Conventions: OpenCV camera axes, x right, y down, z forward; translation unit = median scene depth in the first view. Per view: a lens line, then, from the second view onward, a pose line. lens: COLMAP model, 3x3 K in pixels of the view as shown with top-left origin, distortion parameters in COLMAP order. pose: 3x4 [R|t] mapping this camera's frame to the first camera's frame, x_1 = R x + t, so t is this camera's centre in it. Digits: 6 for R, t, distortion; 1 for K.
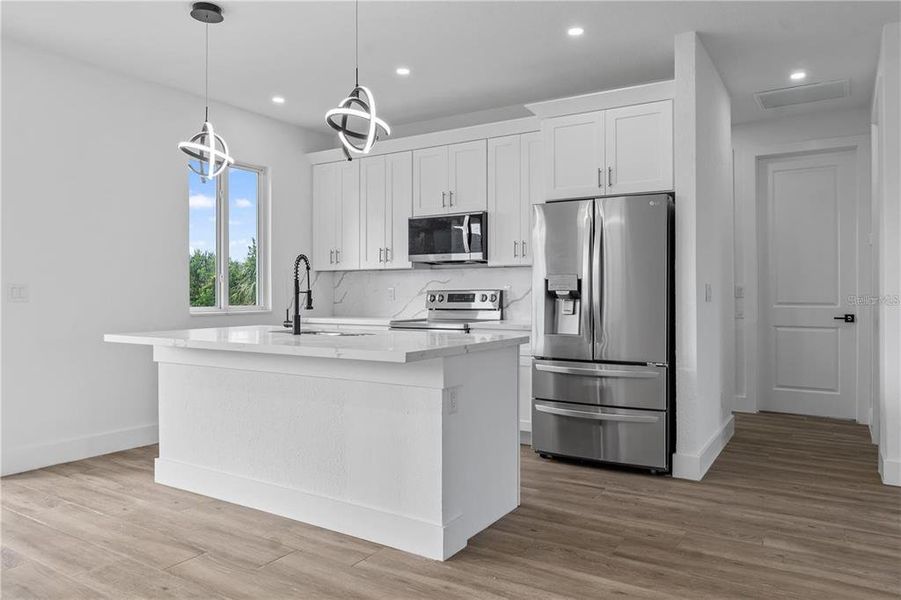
lens RADIAL K [[631.7, 0, 452.5], [0, 631.7, 285.9], [0, 0, 1]] dist [-0.005244, -0.001121]
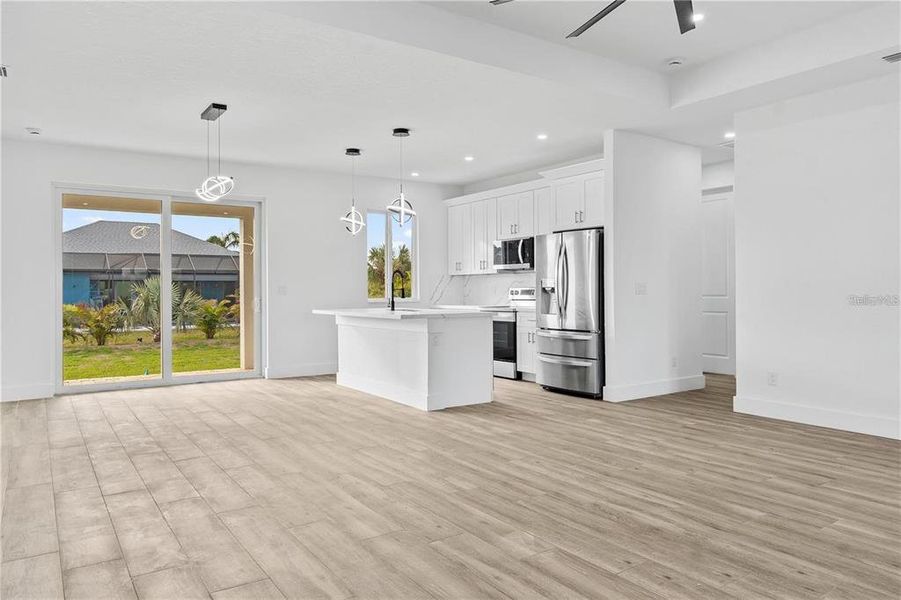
lens RADIAL K [[631.7, 0, 452.5], [0, 631.7, 285.9], [0, 0, 1]] dist [-0.005244, -0.001121]
pose [[0.914491, -0.007718, -0.404533, 0.652017], [0.009951, 0.999945, 0.003417, -0.004833], [0.404484, -0.007150, 0.914517, -0.661898]]
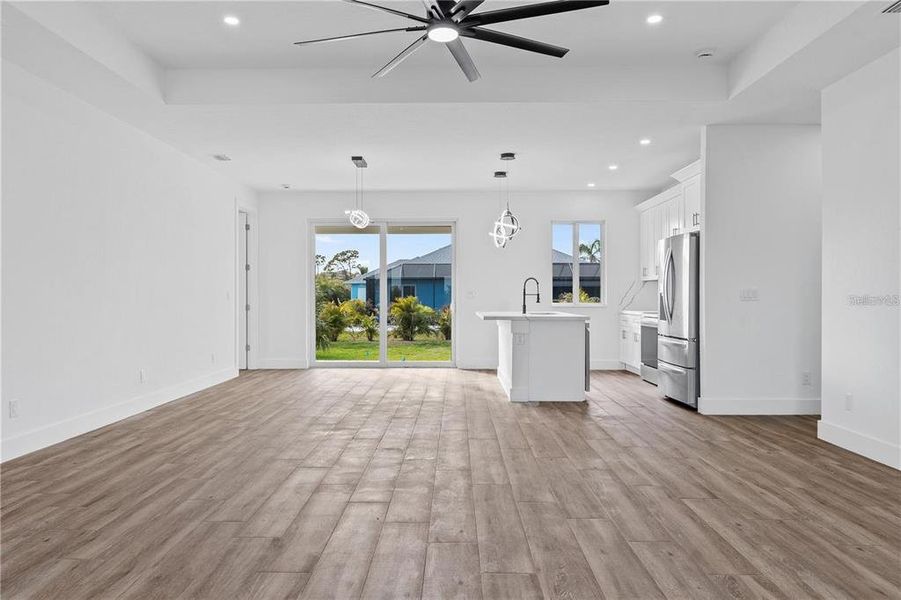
lens RADIAL K [[634.0, 0, 441.3], [0, 634.0, 299.6], [0, 0, 1]] dist [-0.000161, -0.000382]
pose [[0.507013, 0.004226, -0.861928, 1.367801], [0.008628, 0.999913, 0.009977, 0.002605], [0.861895, -0.012495, 0.506933, -0.342863]]
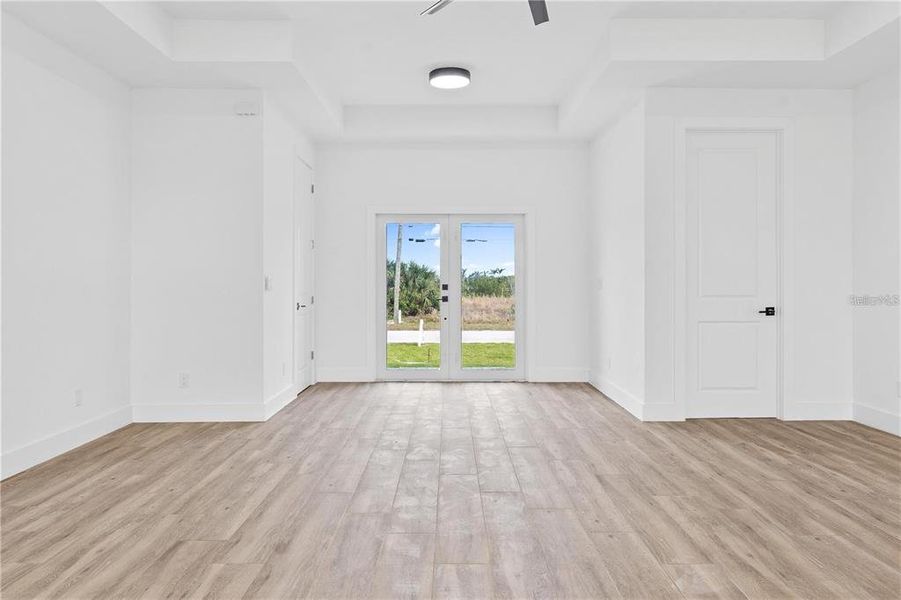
lens RADIAL K [[631.7, 0, 452.5], [0, 631.7, 285.9], [0, 0, 1]] dist [-0.005244, -0.001121]
pose [[-0.529110, -0.001883, 0.848551, 0.033157], [-0.007183, 0.999972, -0.002260, 0.009364], [-0.848523, -0.007291, -0.529108, 0.561444]]
